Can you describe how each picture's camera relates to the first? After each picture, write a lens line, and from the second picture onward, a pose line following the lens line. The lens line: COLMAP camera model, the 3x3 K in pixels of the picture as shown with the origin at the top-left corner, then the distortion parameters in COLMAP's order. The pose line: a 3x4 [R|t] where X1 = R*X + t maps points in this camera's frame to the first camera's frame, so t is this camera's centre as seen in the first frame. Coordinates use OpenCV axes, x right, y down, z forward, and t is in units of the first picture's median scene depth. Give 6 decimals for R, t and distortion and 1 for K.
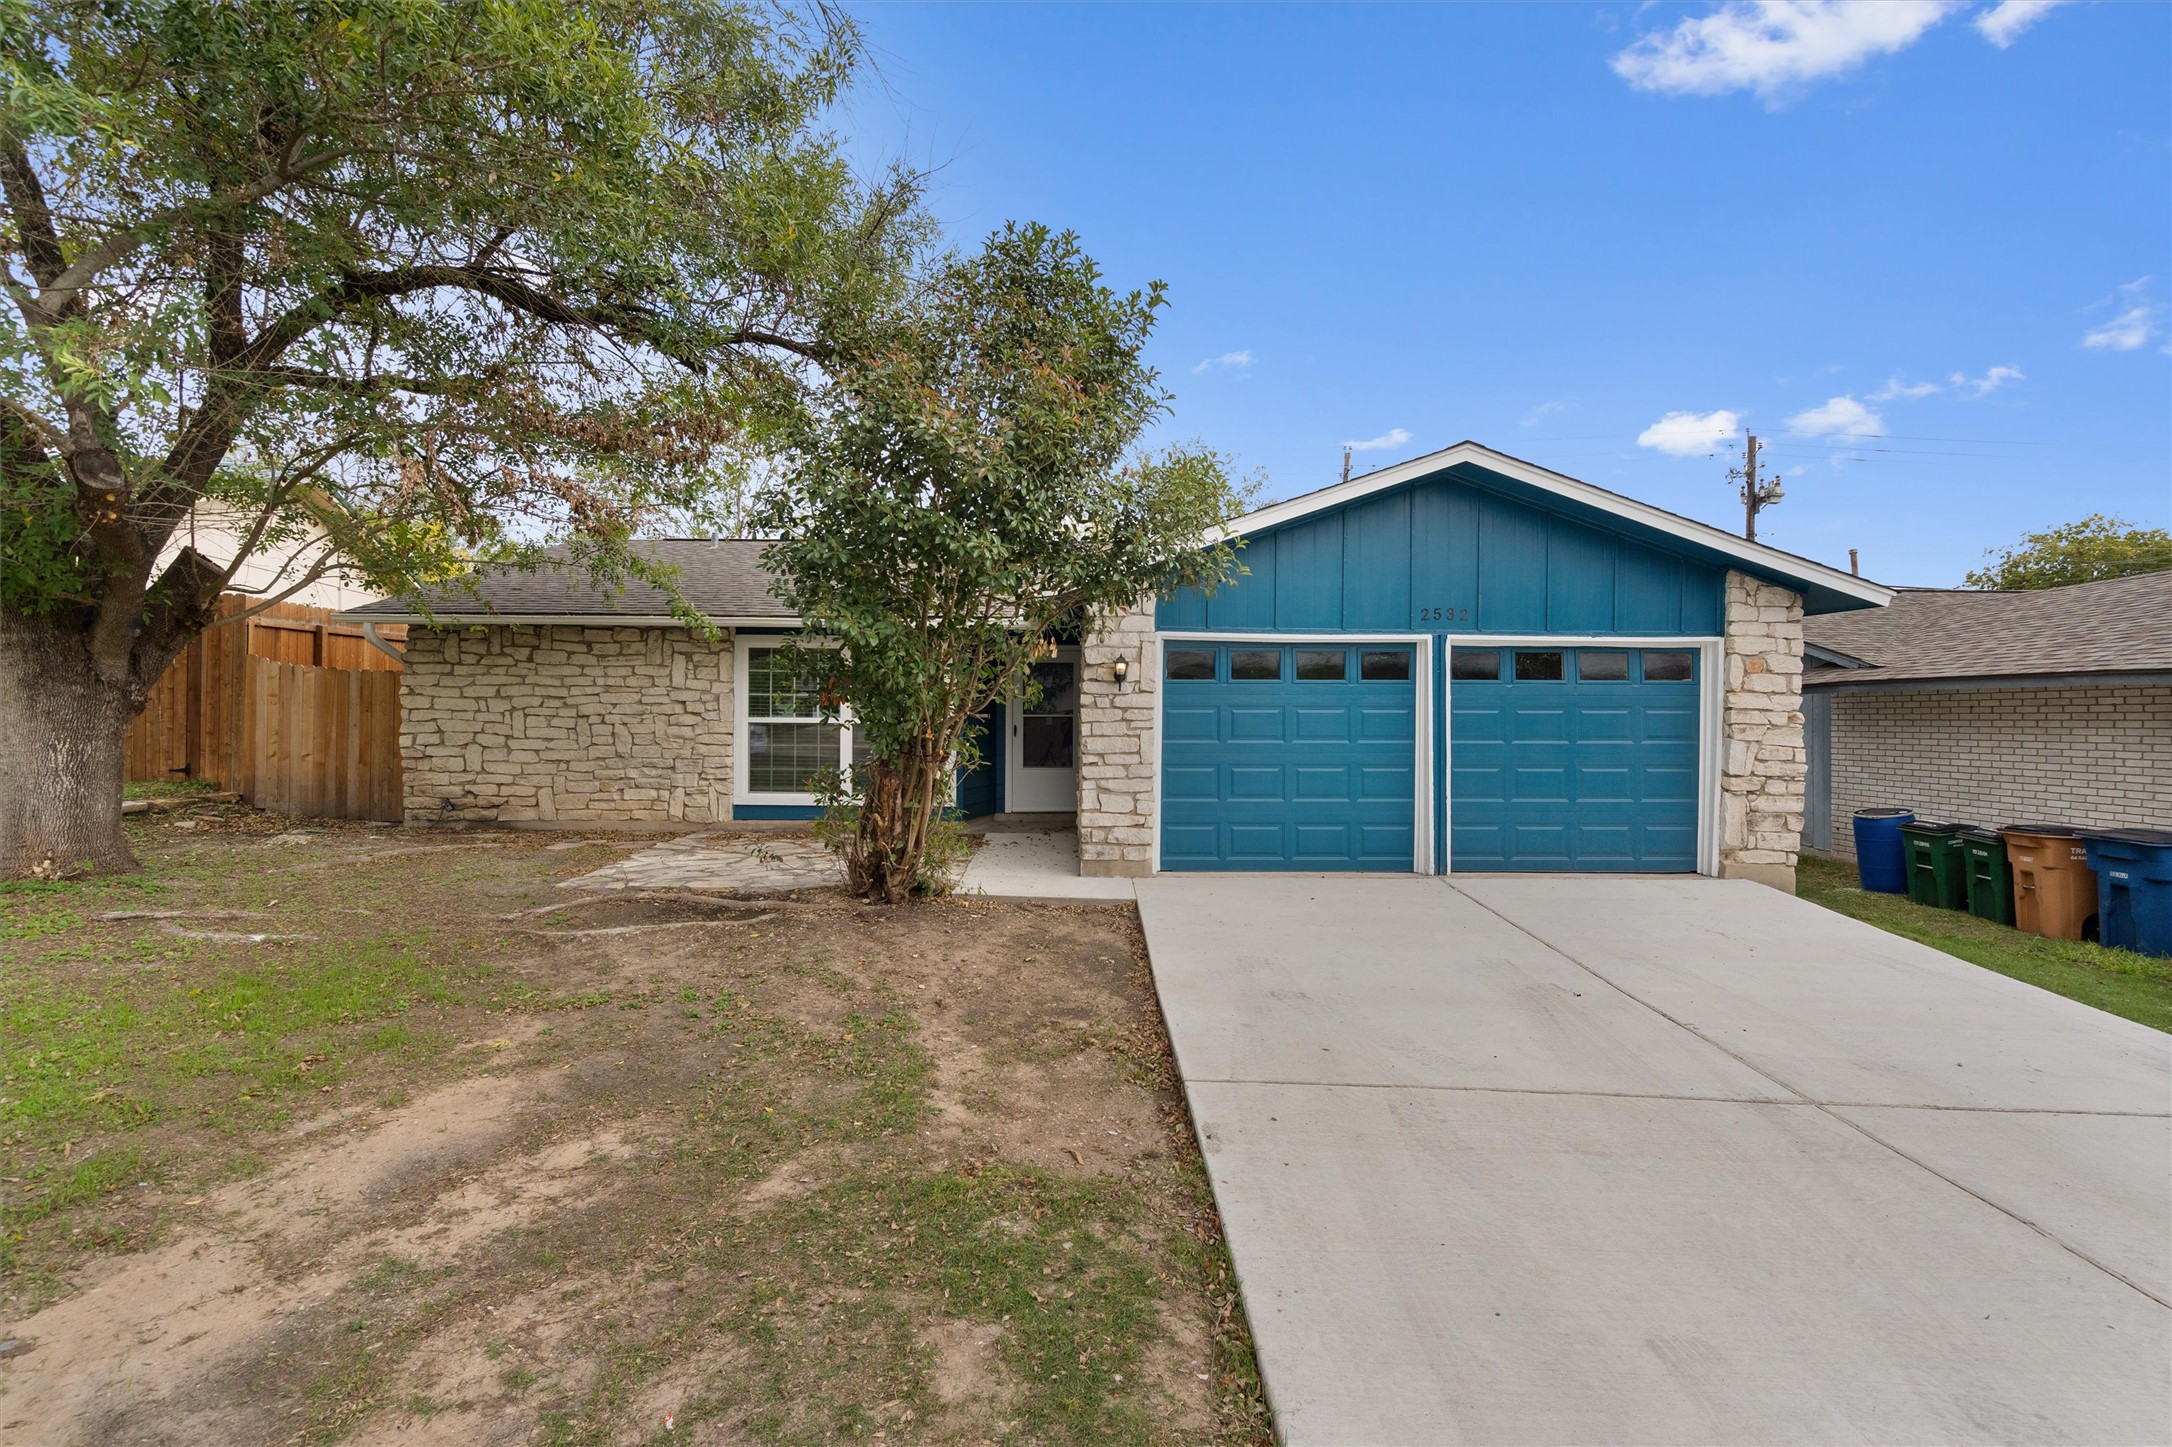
lens RADIAL K [[978.7, 0, 1067.5], [0, 978.7, 722.5], [0, 0, 1]] dist [-0.004766, 0.000880]
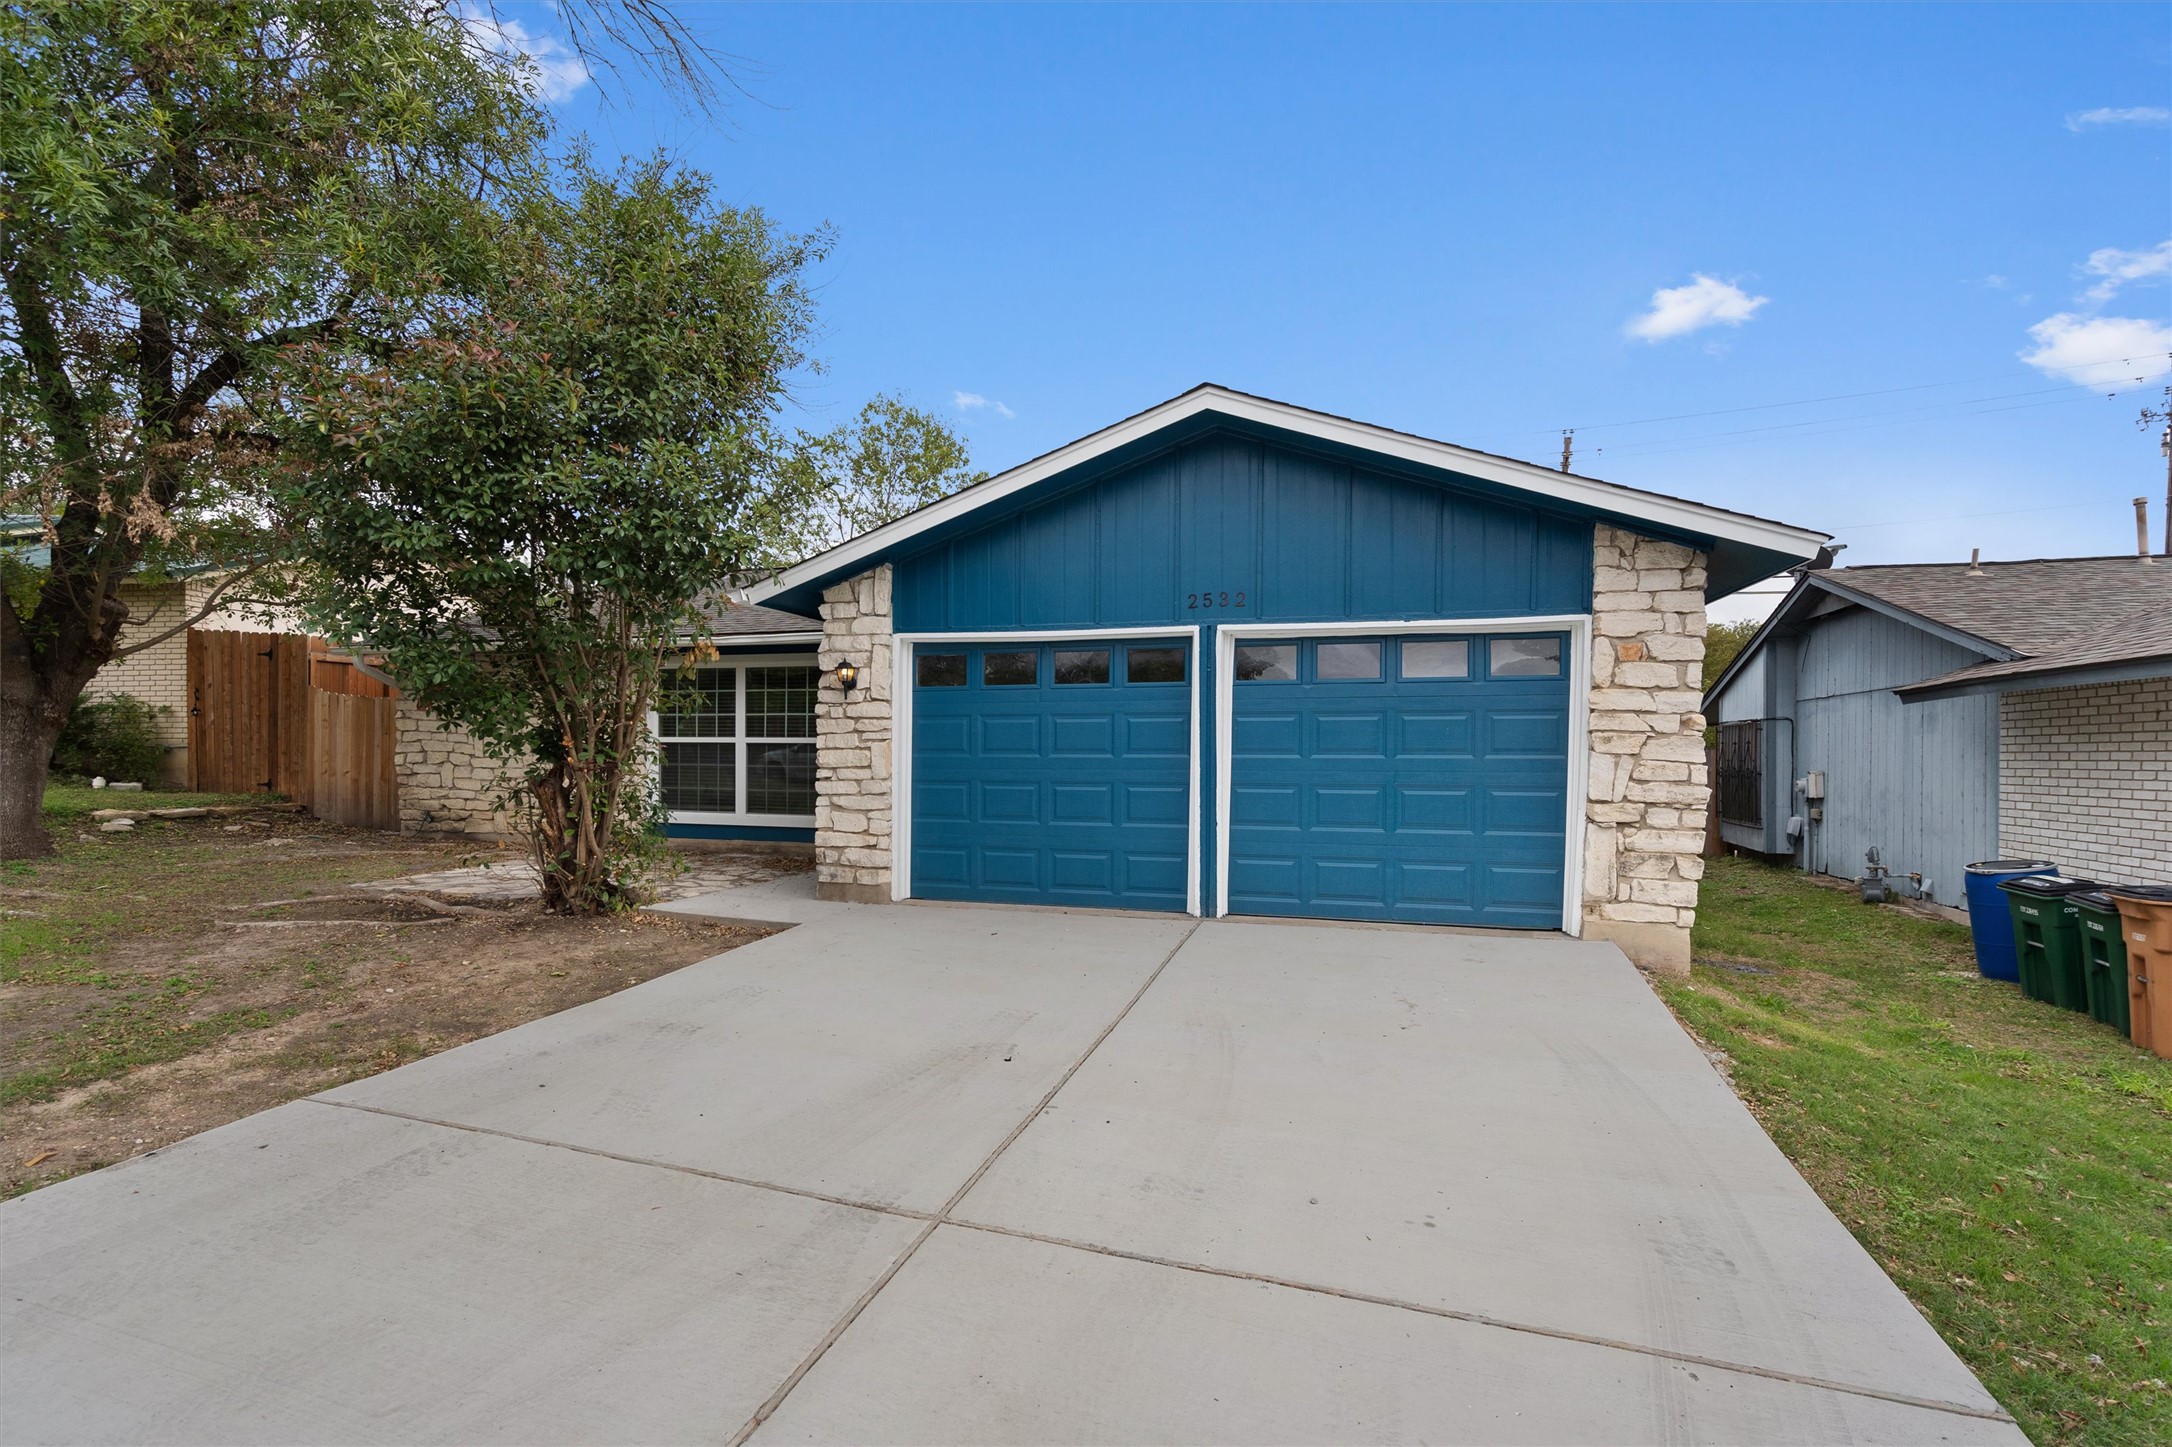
lens RADIAL K [[1006.0, 0, 1069.5], [0, 1006.0, 773.0], [0, 0, 1]] dist [-0.003947, -0.000123]
pose [[0.956598, 0.005773, -0.291352, 0.505129], [-0.002538, 0.999931, 0.011480, 0.024530], [0.291398, -0.010242, 0.956547, 0.151658]]
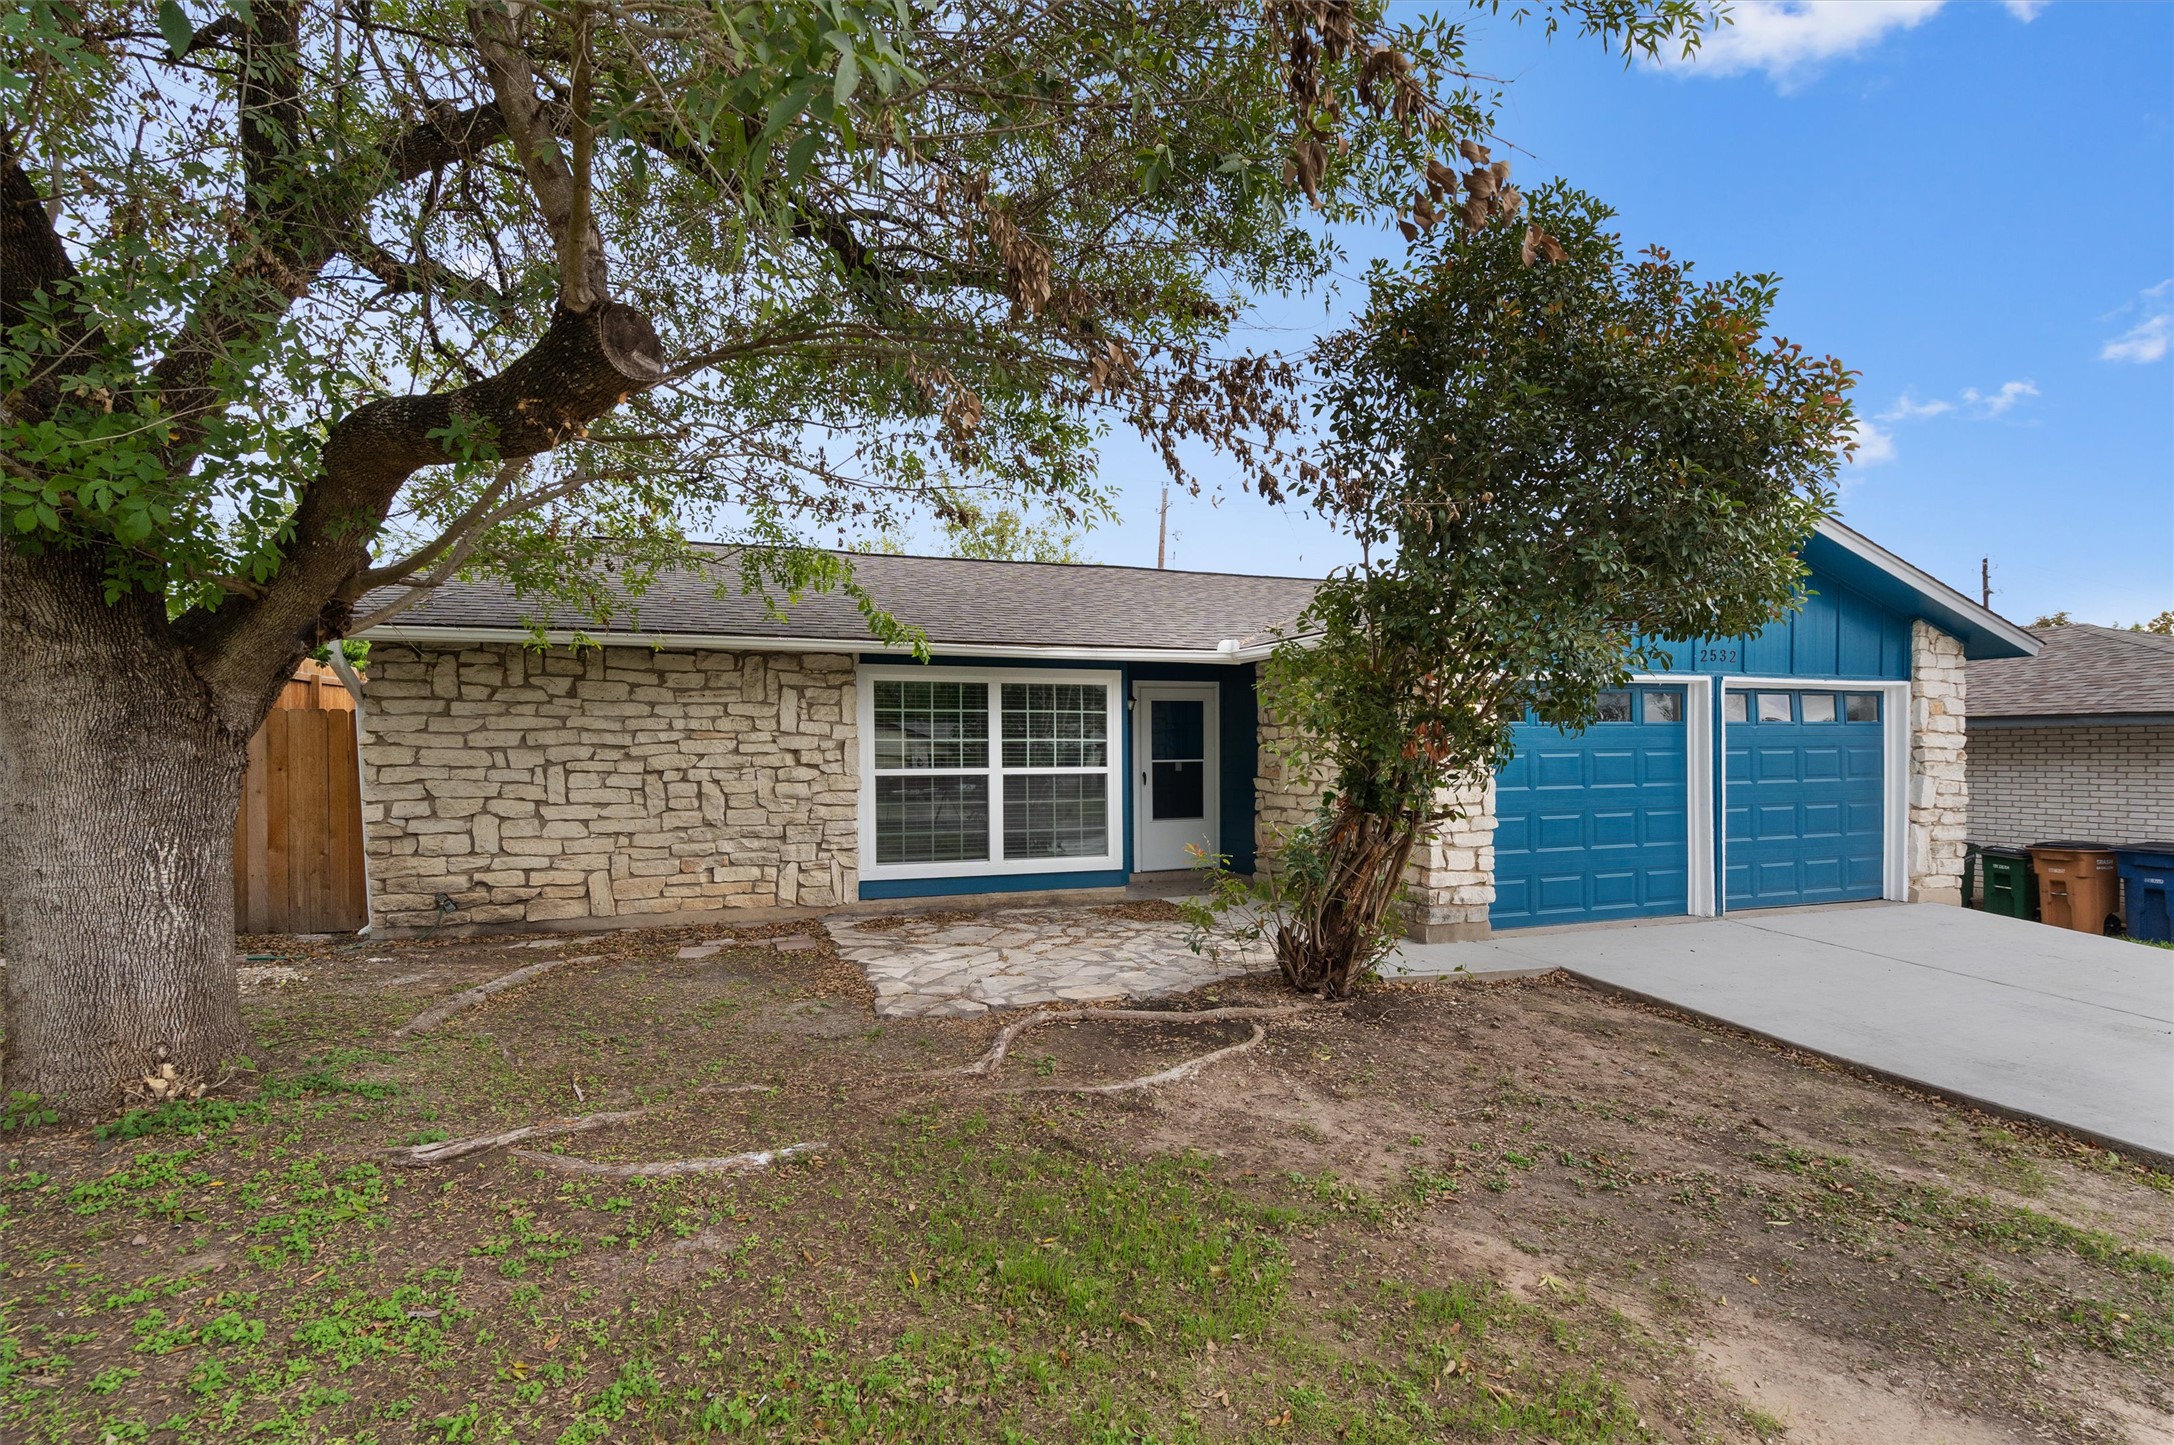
lens RADIAL K [[1006.9, 0, 1070.5], [0, 1006.9, 772.1], [0, 0, 1]] dist [-0.003947, -0.000123]
pose [[0.947132, -0.018644, 0.320302, -0.562205], [0.014518, 0.999778, 0.015264, -0.016771], [-0.320515, -0.009807, 0.947193, 0.234274]]
